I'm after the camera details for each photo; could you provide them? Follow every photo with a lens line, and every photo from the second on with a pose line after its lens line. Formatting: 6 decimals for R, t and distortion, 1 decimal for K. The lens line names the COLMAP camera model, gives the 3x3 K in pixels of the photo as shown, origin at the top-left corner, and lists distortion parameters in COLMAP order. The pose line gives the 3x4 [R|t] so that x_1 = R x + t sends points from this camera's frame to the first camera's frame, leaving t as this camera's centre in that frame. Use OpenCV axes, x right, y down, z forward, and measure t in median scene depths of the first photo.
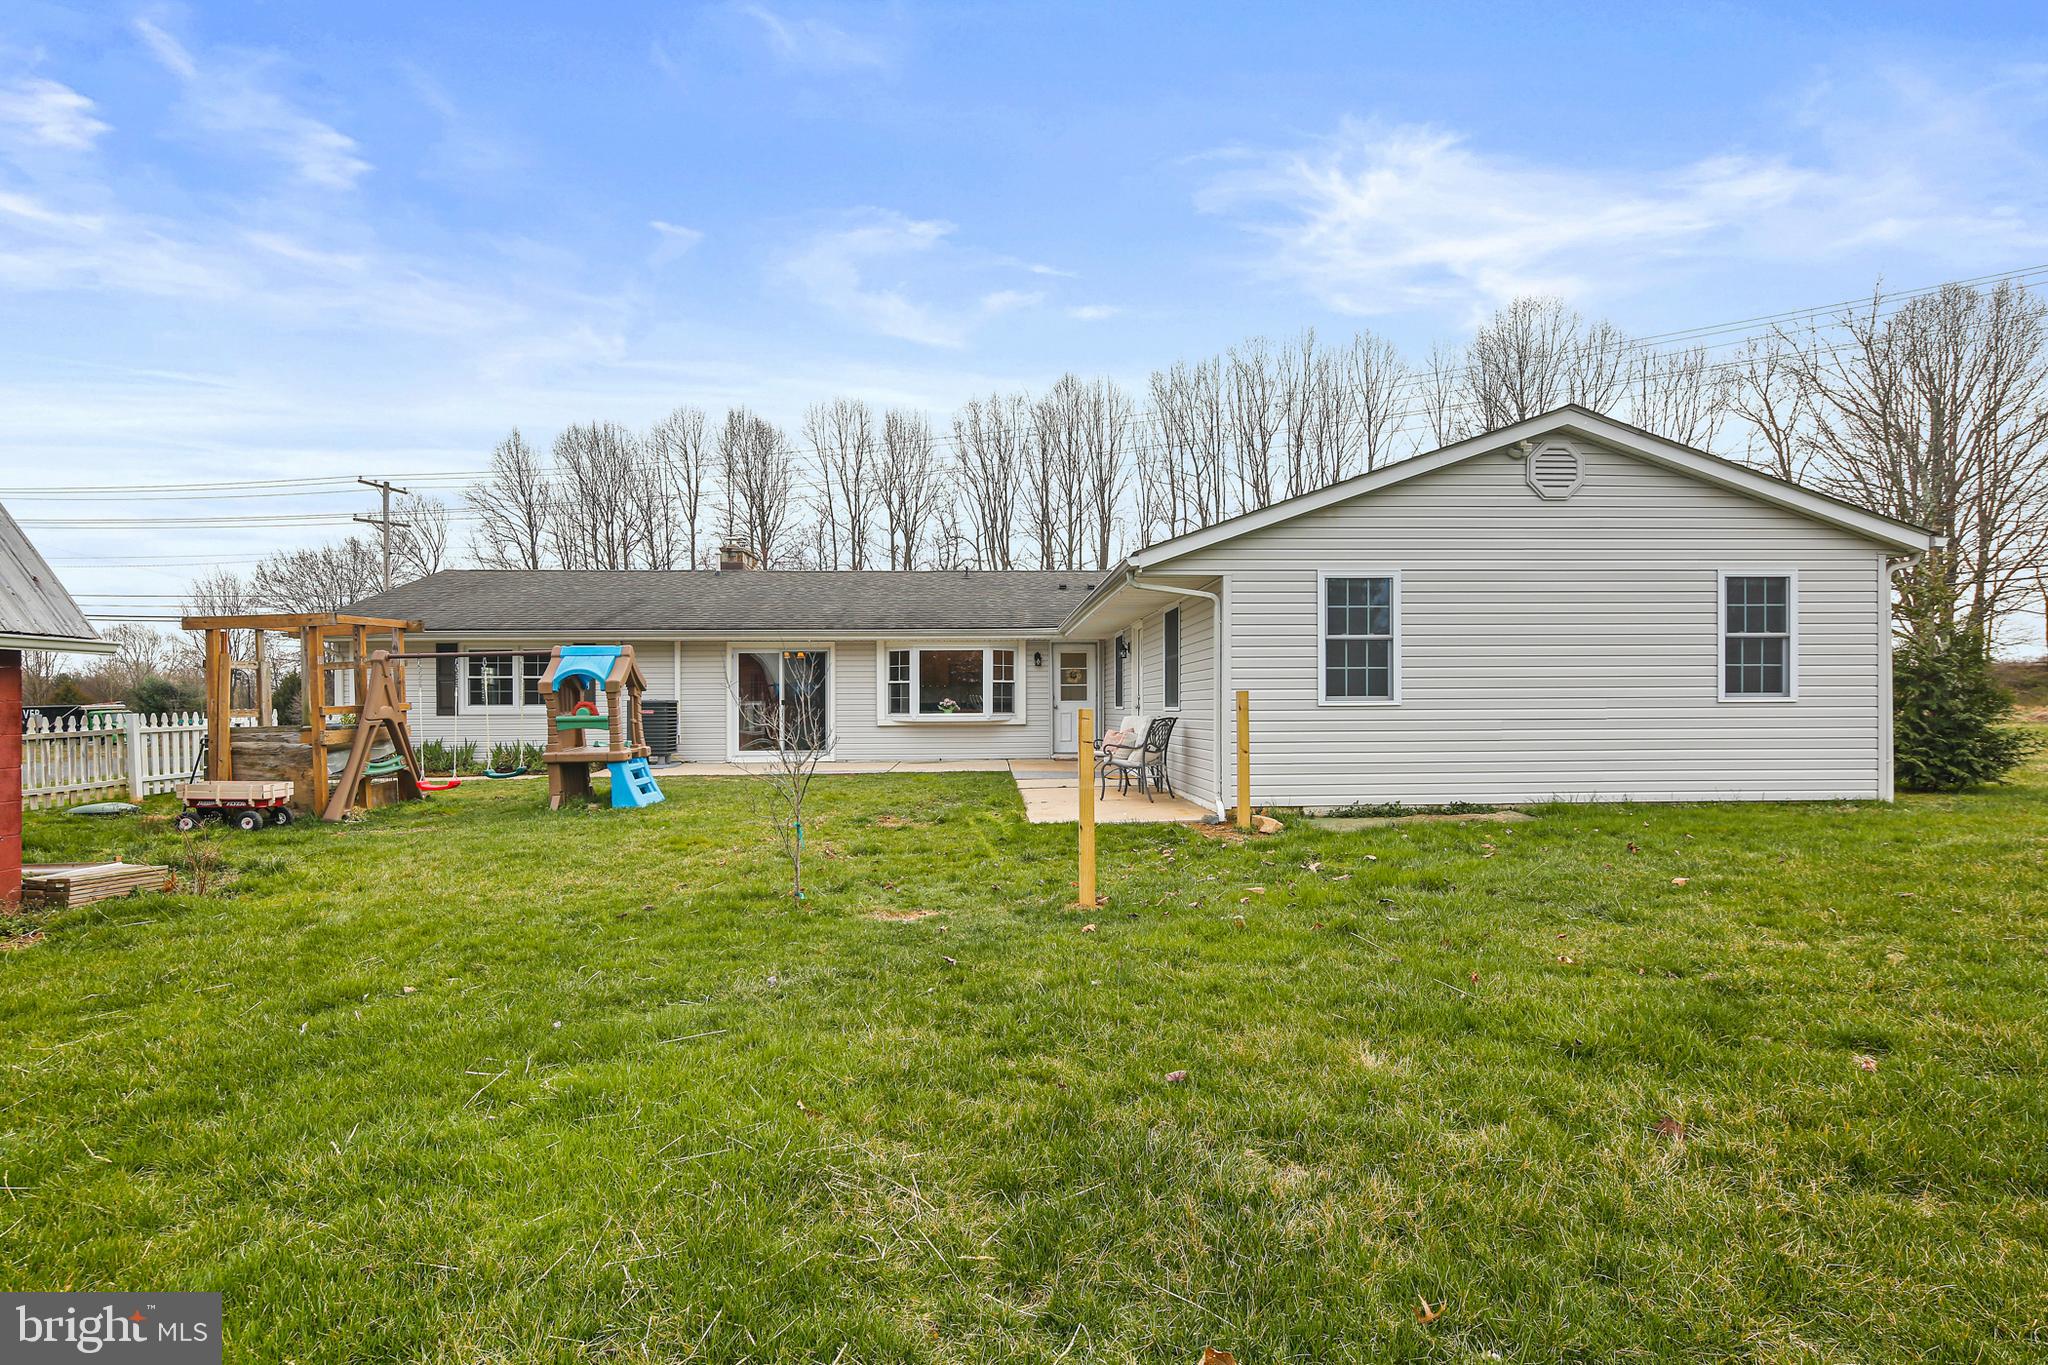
lens RADIAL K [[996.7, 0, 1010.5], [0, 996.7, 691.4], [0, 0, 1]] dist [0.000660, -0.000482]
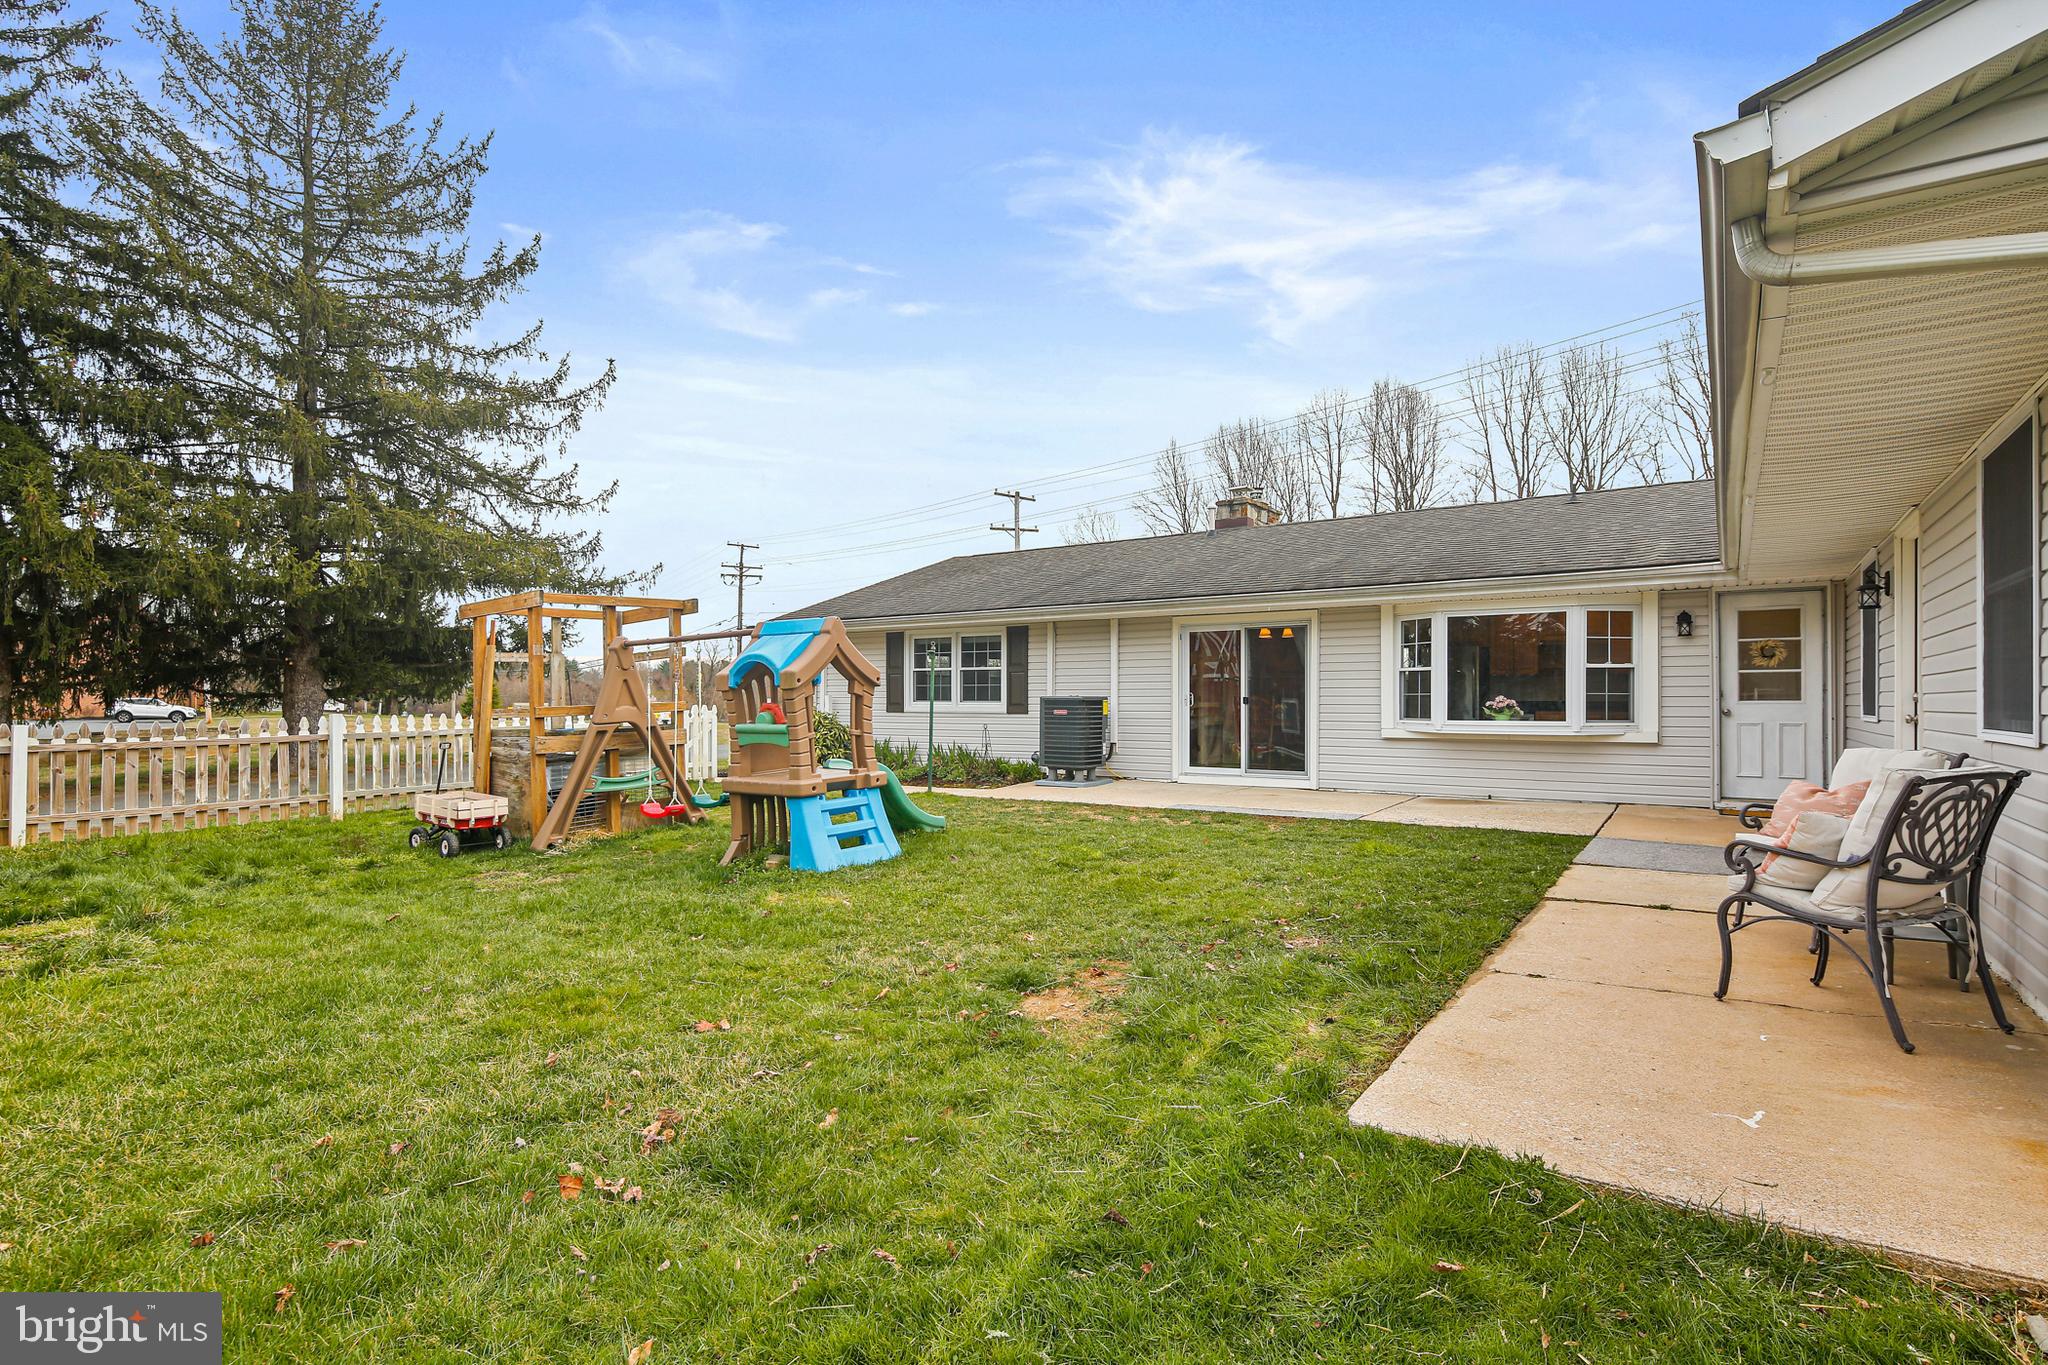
lens RADIAL K [[996.7, 0, 1010.5], [0, 996.7, 691.4], [0, 0, 1]] dist [0.000660, -0.000482]
pose [[0.797910, 0.001078, -0.602776, 0.062097], [0.004028, 0.999967, 0.007120, -0.000912], [0.602763, -0.008109, 0.797879, 0.343988]]
